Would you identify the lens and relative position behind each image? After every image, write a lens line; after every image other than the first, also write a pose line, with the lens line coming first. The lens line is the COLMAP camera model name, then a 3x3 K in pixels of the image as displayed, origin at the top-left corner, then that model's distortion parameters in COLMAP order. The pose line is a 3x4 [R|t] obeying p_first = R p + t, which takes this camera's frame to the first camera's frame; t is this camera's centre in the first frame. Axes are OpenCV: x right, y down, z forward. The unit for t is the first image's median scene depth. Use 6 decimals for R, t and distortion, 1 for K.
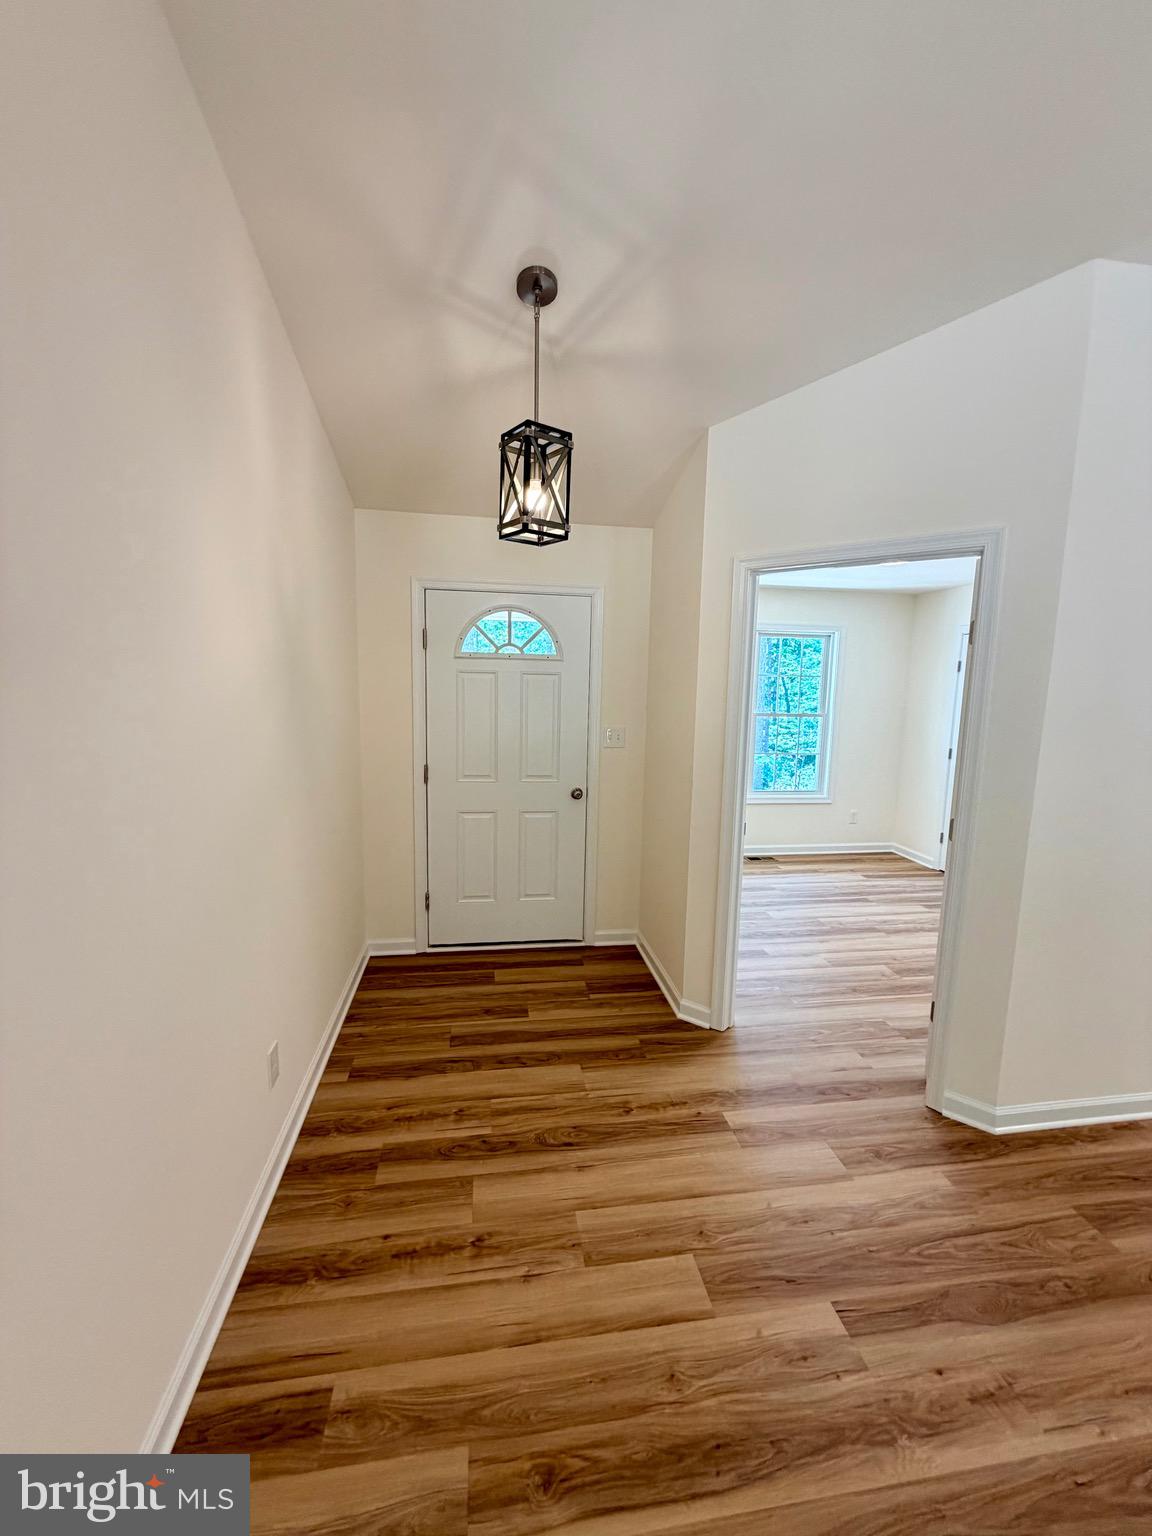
lens RADIAL K [[611.5, 0, 574.6], [0, 611.5, 765.9], [0, 0, 1]] dist [-0.001337, -0.000223]
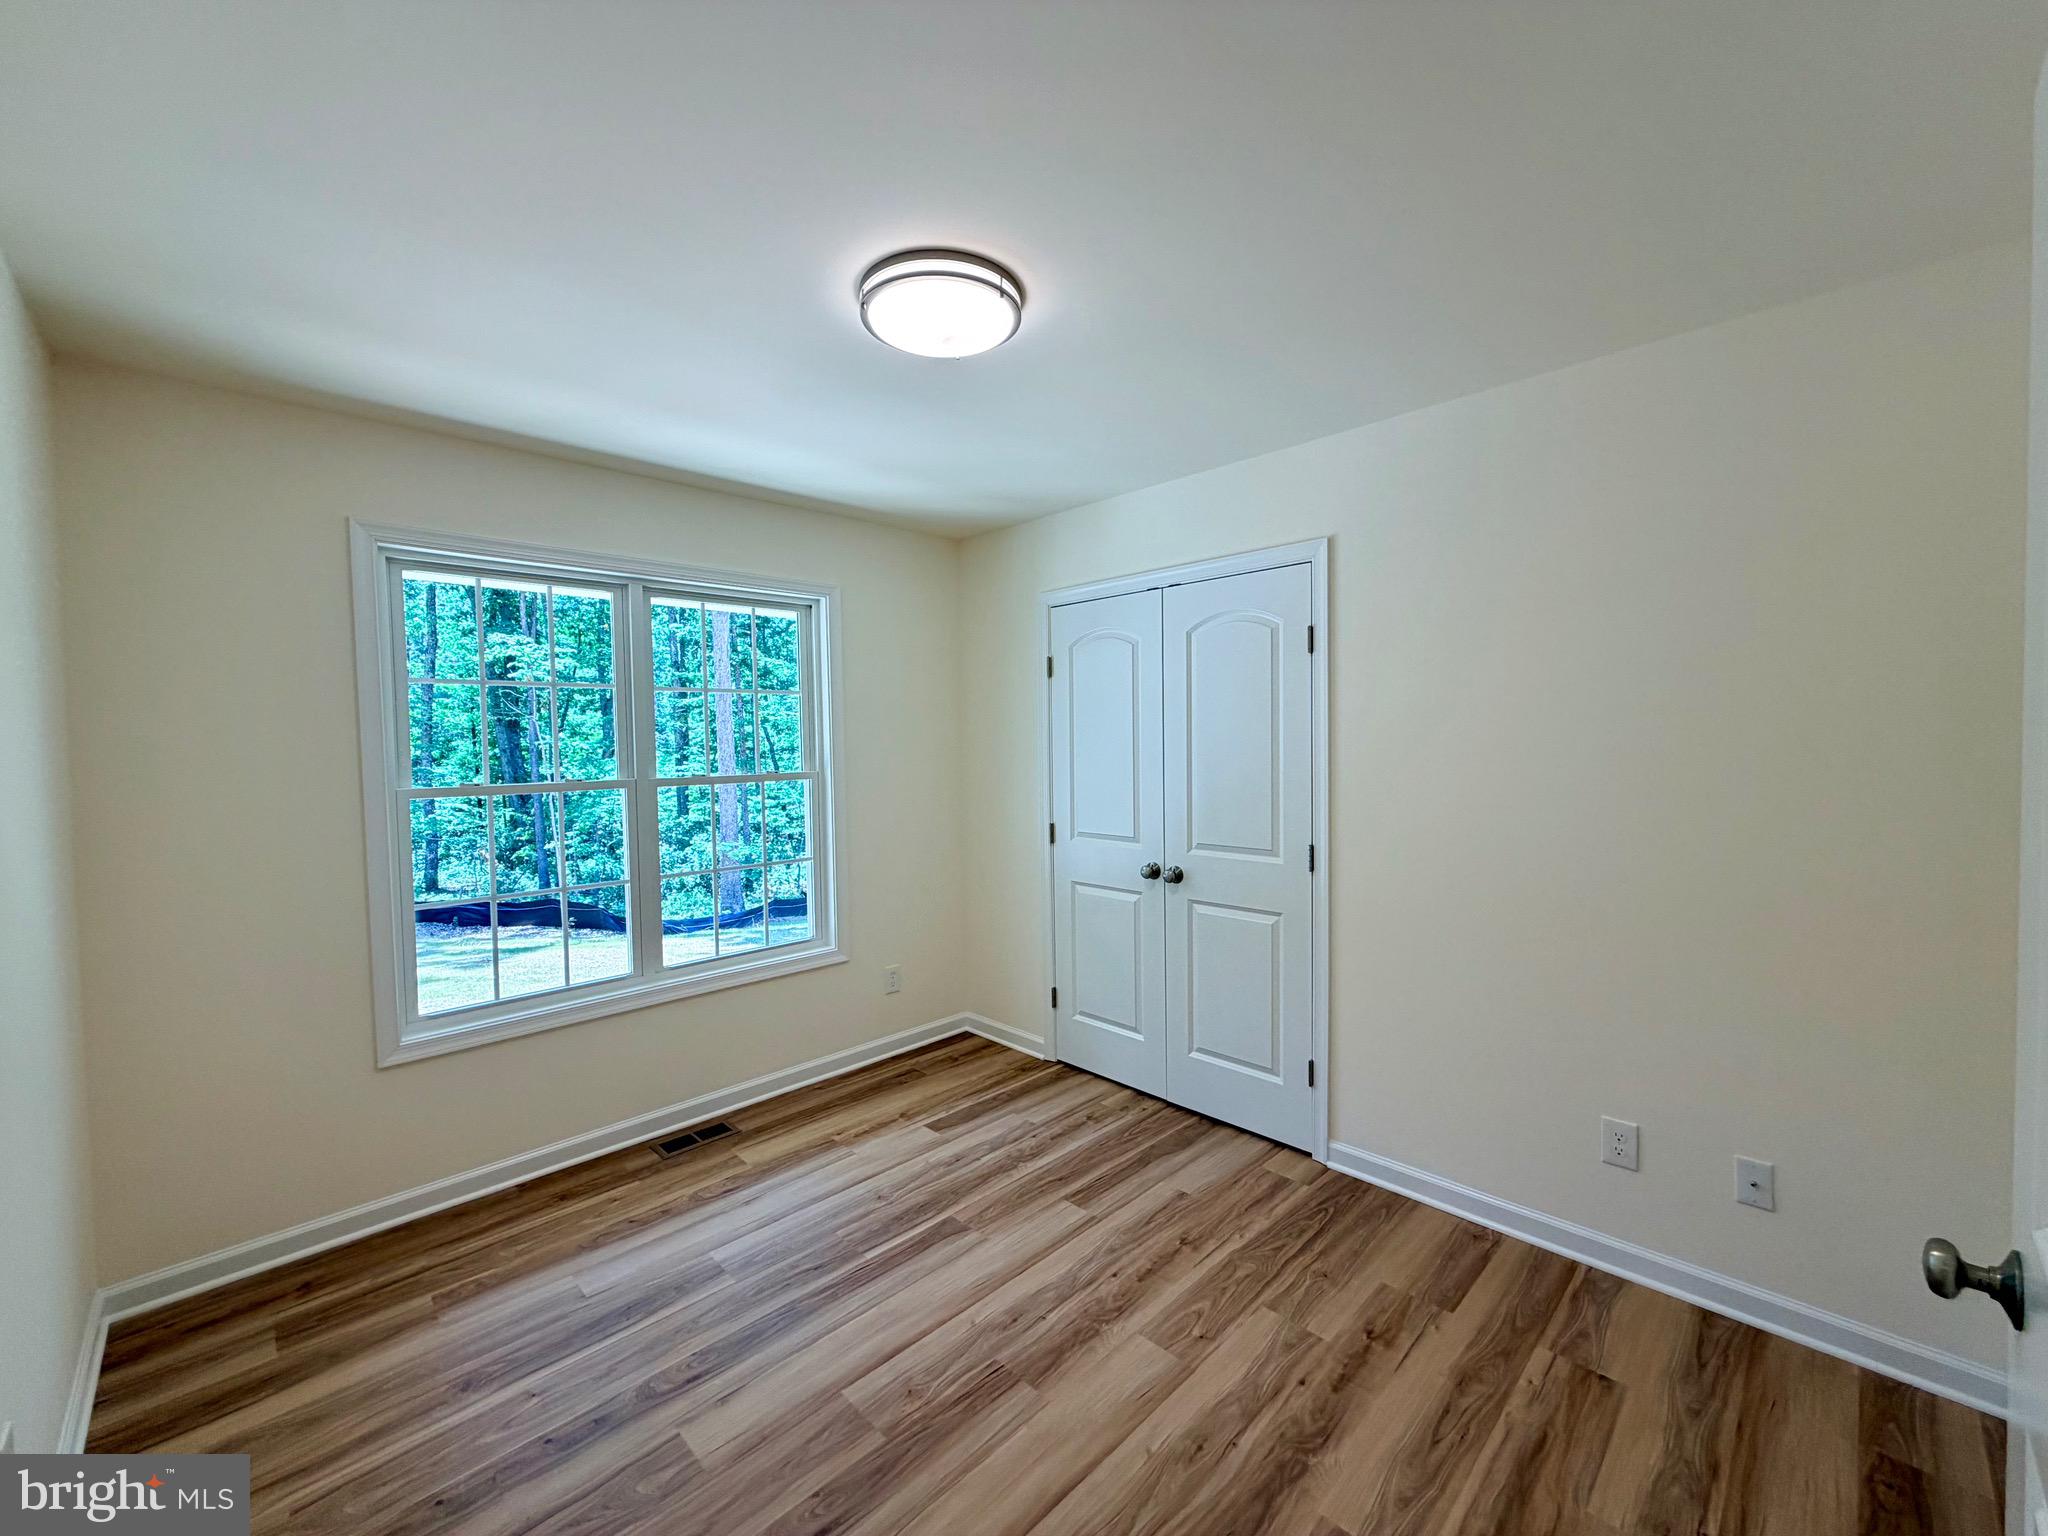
lens RADIAL K [[815.4, 0, 1021.1], [0, 815.4, 775.9], [0, 0, 1]] dist [-0.001337, -0.000223]
pose [[0.811228, -0.055372, 0.582103, 0.186423], [0.106881, 0.992776, -0.054514, -0.033712], [-0.574879, 0.106440, 0.811286, 0.434396]]
